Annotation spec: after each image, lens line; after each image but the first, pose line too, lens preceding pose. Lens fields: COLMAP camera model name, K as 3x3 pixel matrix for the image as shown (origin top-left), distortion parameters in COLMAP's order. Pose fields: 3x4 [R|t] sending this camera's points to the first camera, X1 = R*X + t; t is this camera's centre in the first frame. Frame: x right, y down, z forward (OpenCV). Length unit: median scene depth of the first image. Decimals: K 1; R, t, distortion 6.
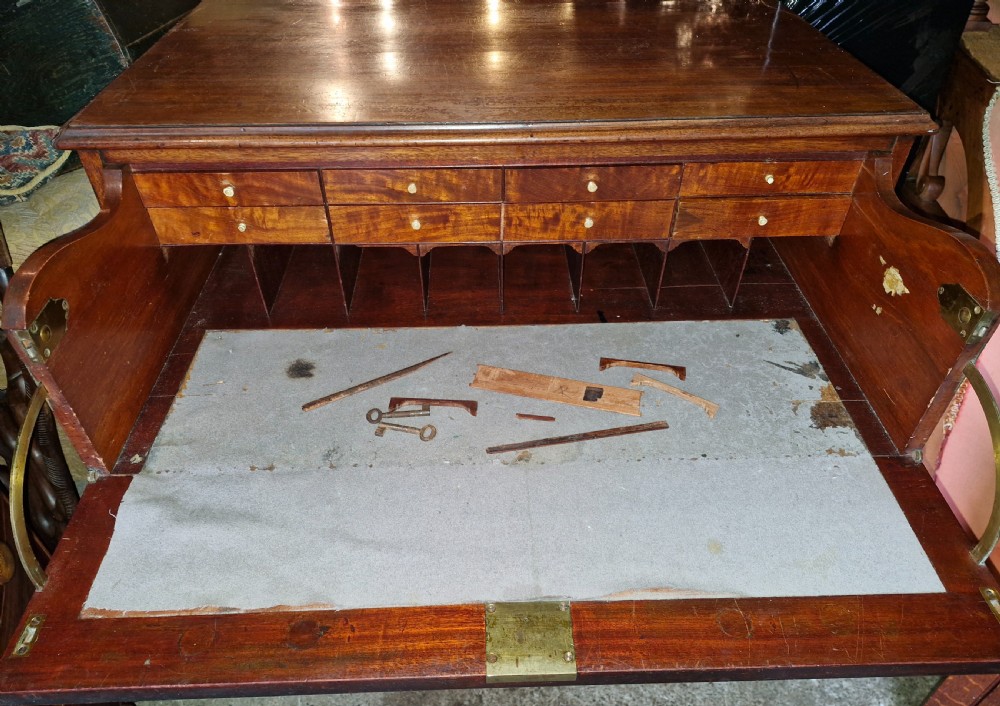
lens RADIAL K [[678.3, 0, 501.5], [0, 678.3, 357.4], [0, 0, 1]] dist [0.036452, -0.033704]
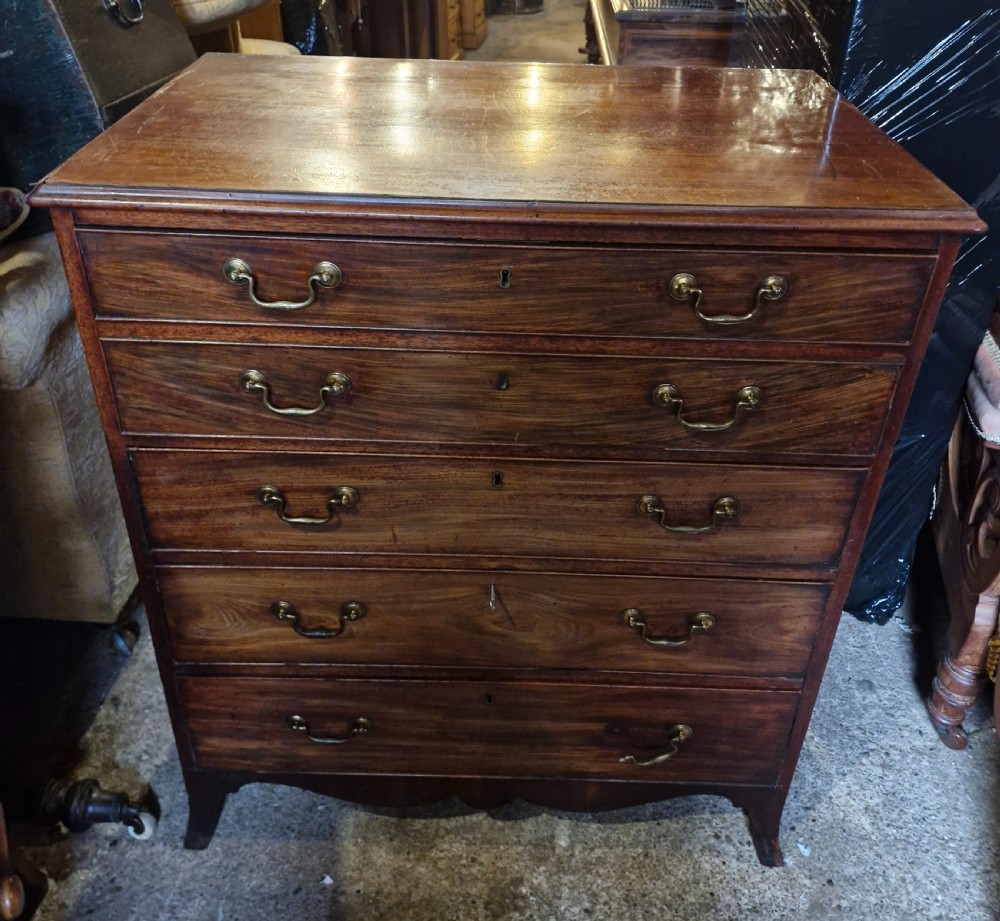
lens RADIAL K [[896.6, 0, 505.8], [0, 896.6, 396.5], [0, 0, 1]] dist [0.088422, -0.109925]
pose [[0.998325, 0.050134, -0.028886, 0.047785], [-0.053726, 0.988531, -0.141138, 0.089607], [0.021479, 0.142453, 0.989568, -0.172156]]
